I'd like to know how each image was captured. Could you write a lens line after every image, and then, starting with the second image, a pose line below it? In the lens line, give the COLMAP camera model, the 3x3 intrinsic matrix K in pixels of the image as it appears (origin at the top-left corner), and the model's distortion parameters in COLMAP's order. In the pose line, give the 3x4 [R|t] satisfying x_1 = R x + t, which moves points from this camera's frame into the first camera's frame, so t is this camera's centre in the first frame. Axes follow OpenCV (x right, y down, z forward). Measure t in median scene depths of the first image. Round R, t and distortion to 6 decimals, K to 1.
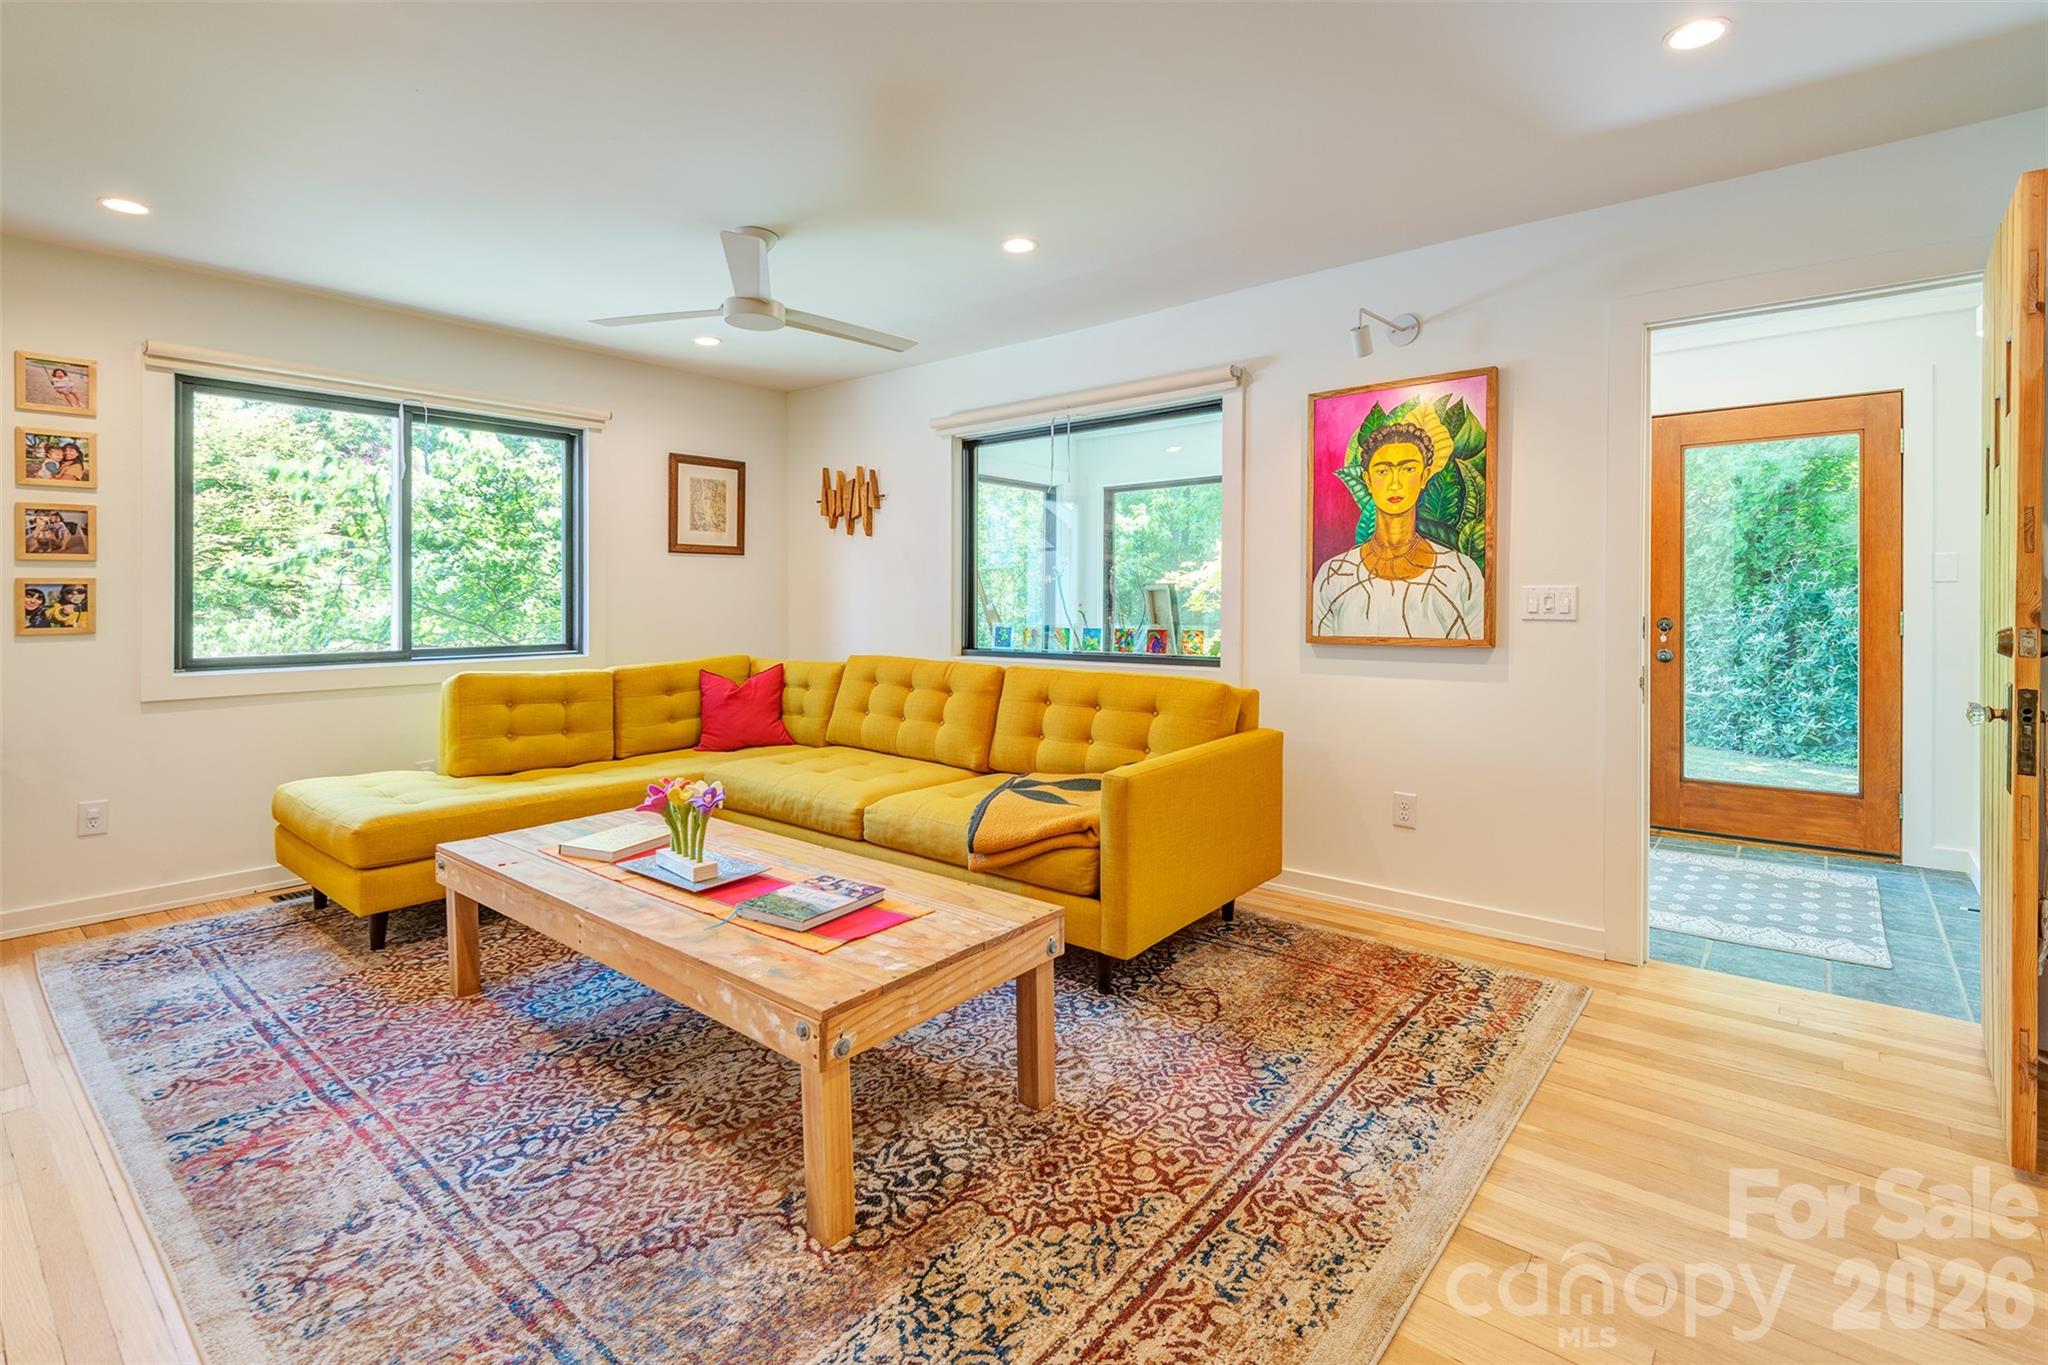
lens RADIAL K [[953.7, 0, 1042.4], [0, 953.7, 591.6], [0, 0, 1]] dist [0.035580, -0.015950]
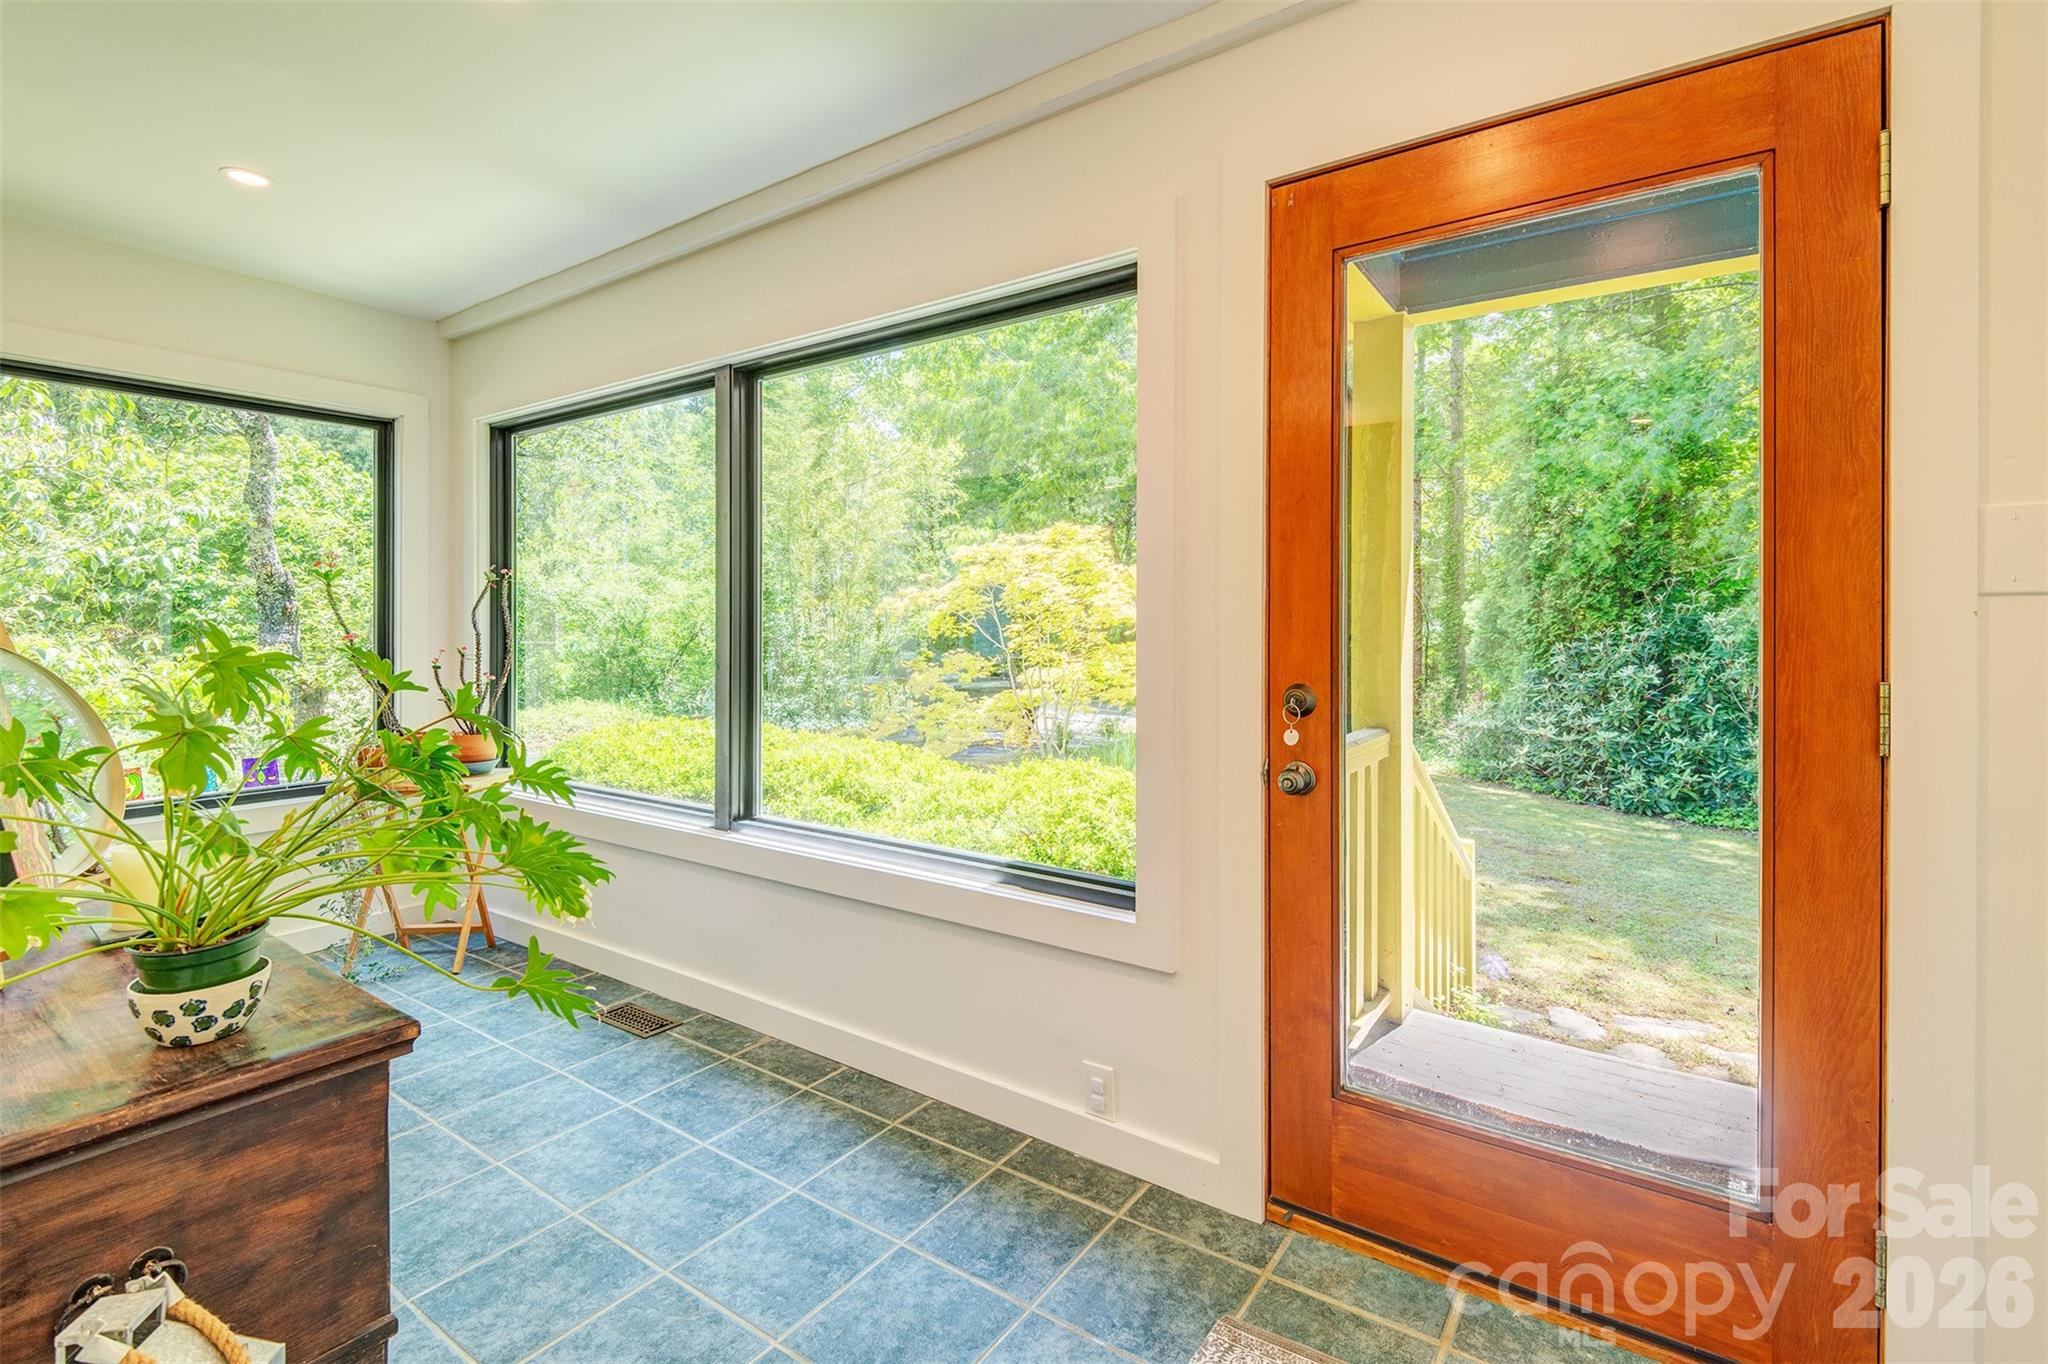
lens RADIAL K [[953.7, 0, 1031.8], [0, 953.7, 609.9], [0, 0, 1]] dist [0.035580, -0.015950]
pose [[0.997633, 0.003307, 0.068690, 0.174775], [-0.003066, 0.999989, -0.003611, -0.000673], [-0.068701, 0.003392, 0.997632, 0.210486]]
